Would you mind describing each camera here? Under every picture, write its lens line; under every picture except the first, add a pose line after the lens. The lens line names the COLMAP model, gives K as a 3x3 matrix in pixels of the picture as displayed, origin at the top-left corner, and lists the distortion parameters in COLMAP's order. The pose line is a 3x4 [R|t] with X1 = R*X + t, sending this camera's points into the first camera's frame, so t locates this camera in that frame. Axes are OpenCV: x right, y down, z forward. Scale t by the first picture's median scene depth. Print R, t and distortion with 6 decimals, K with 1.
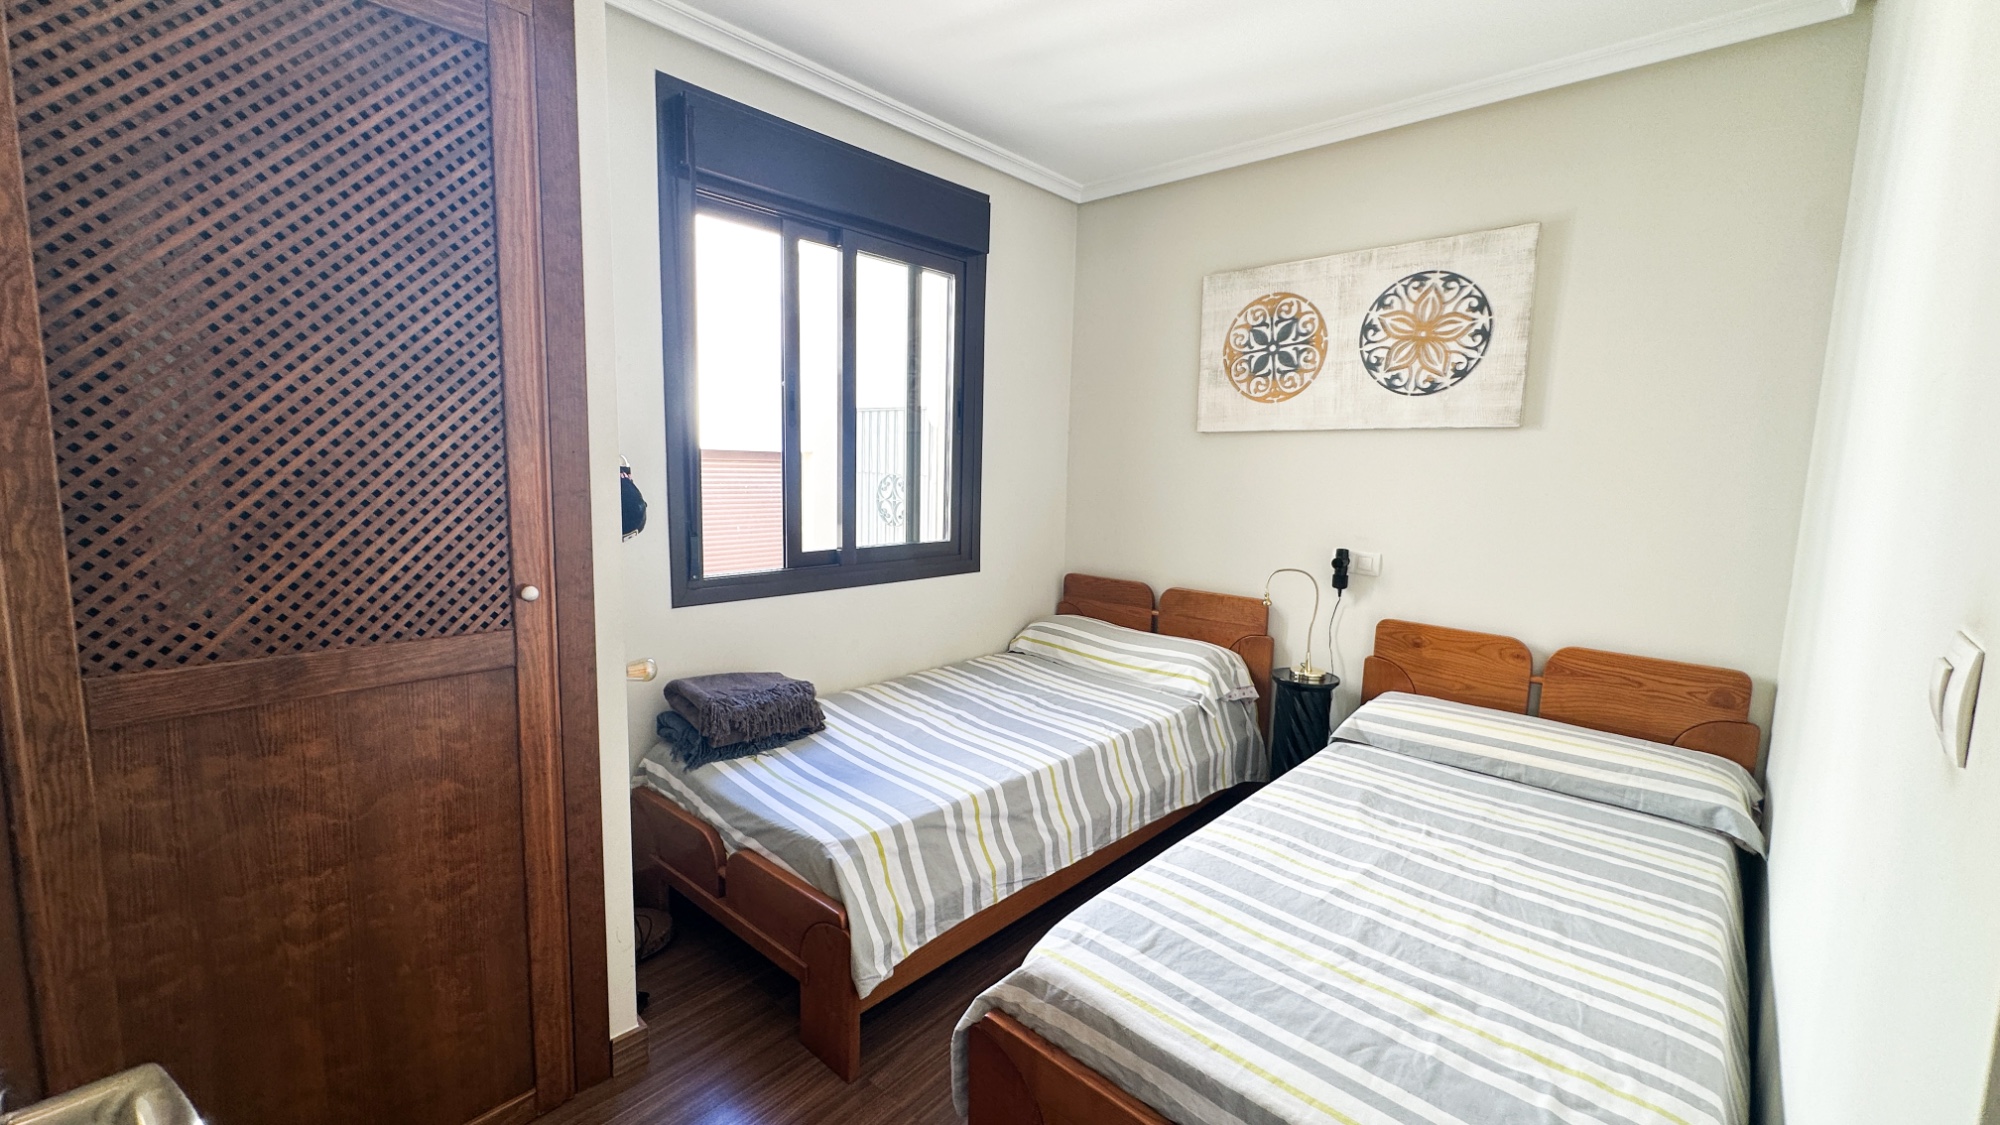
lens RADIAL K [[795.8, 0, 1000.0], [0, 795.8, 562.5], [0, 0, 1]] dist [-0.000514, -0.000020]
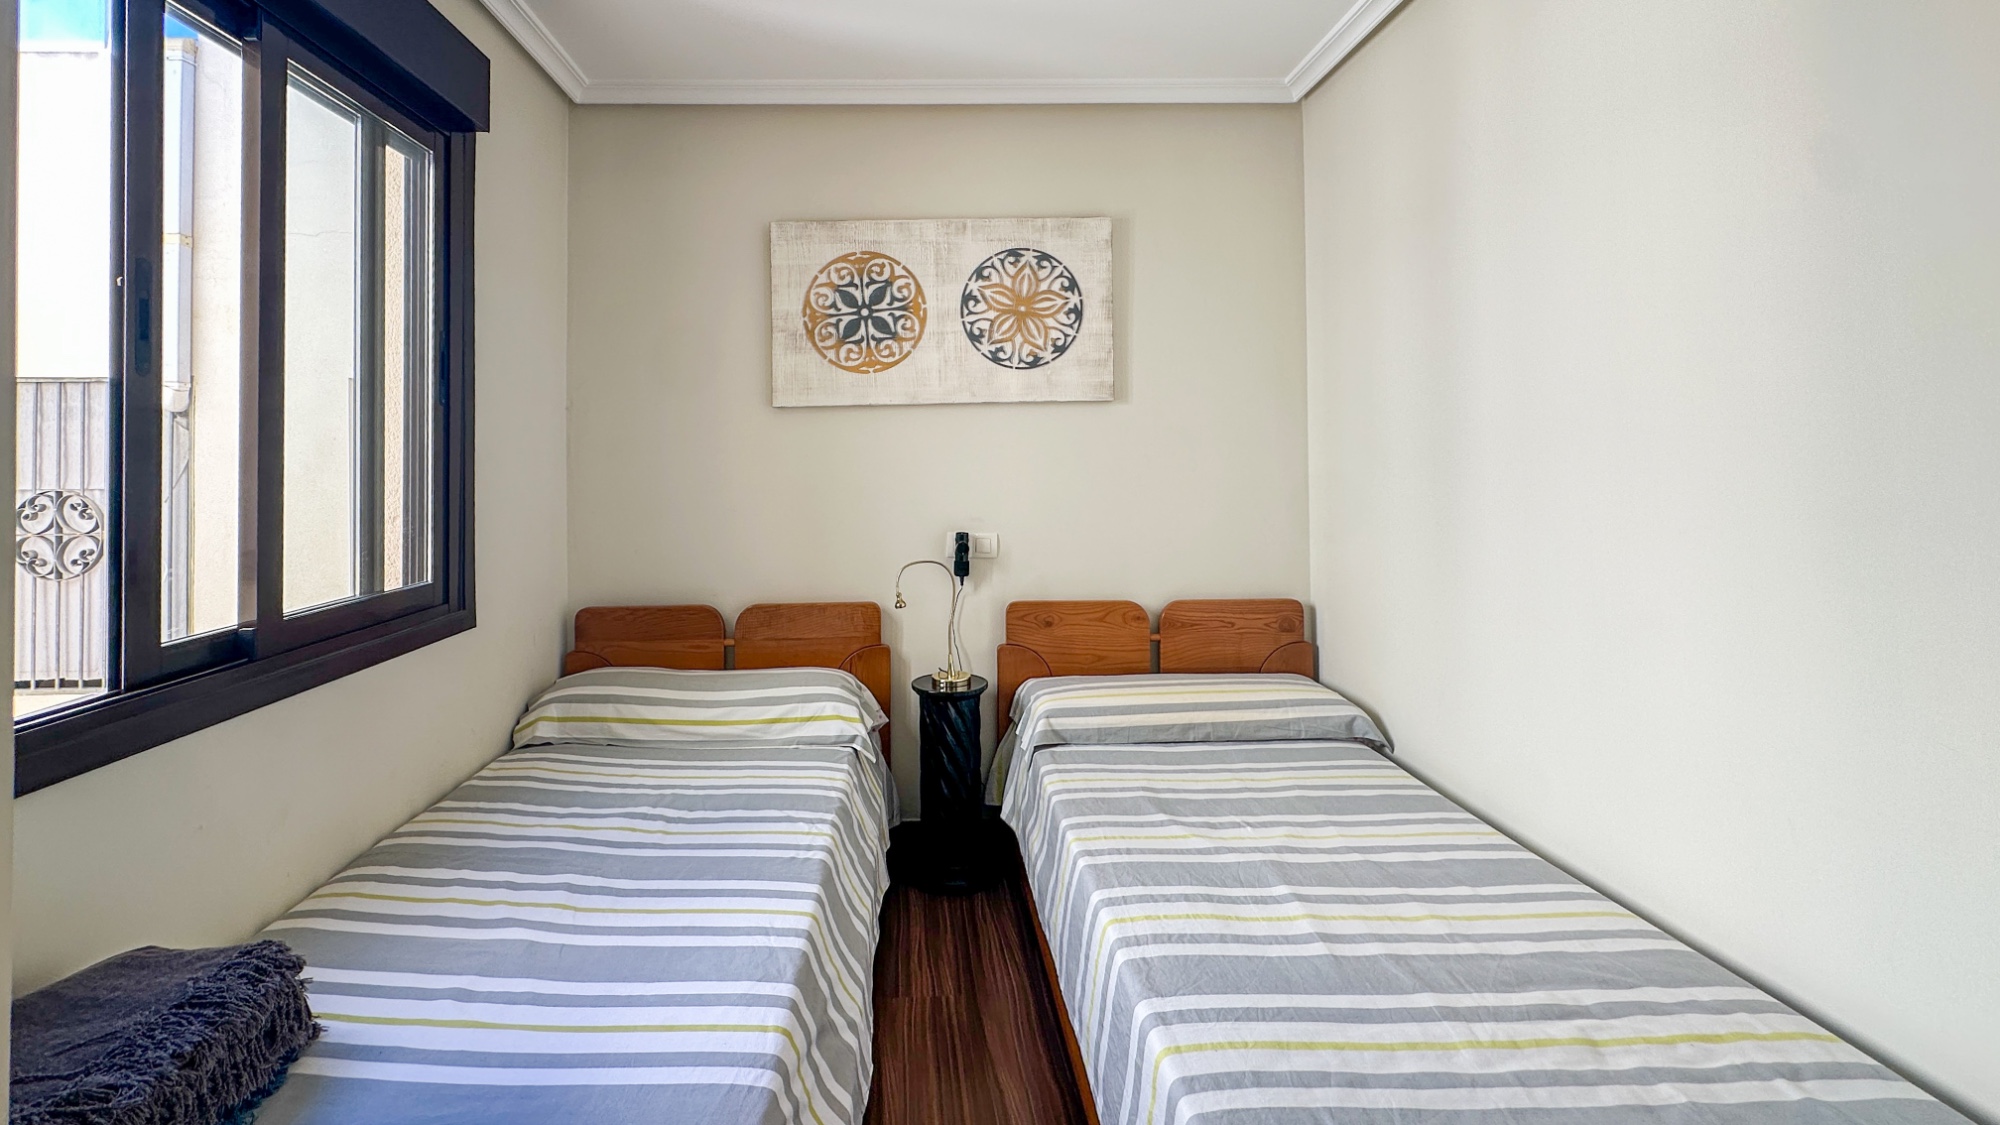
lens RADIAL K [[838.3, 0, 999.1], [0, 838.3, 444.8], [0, 0, 1]] dist [-0.000144, -0.000167]
pose [[0.719564, -0.022567, 0.694060, -0.216520], [0.117336, 0.989052, -0.089490, -0.026942], [-0.684442, 0.145832, 0.714334, 0.286083]]
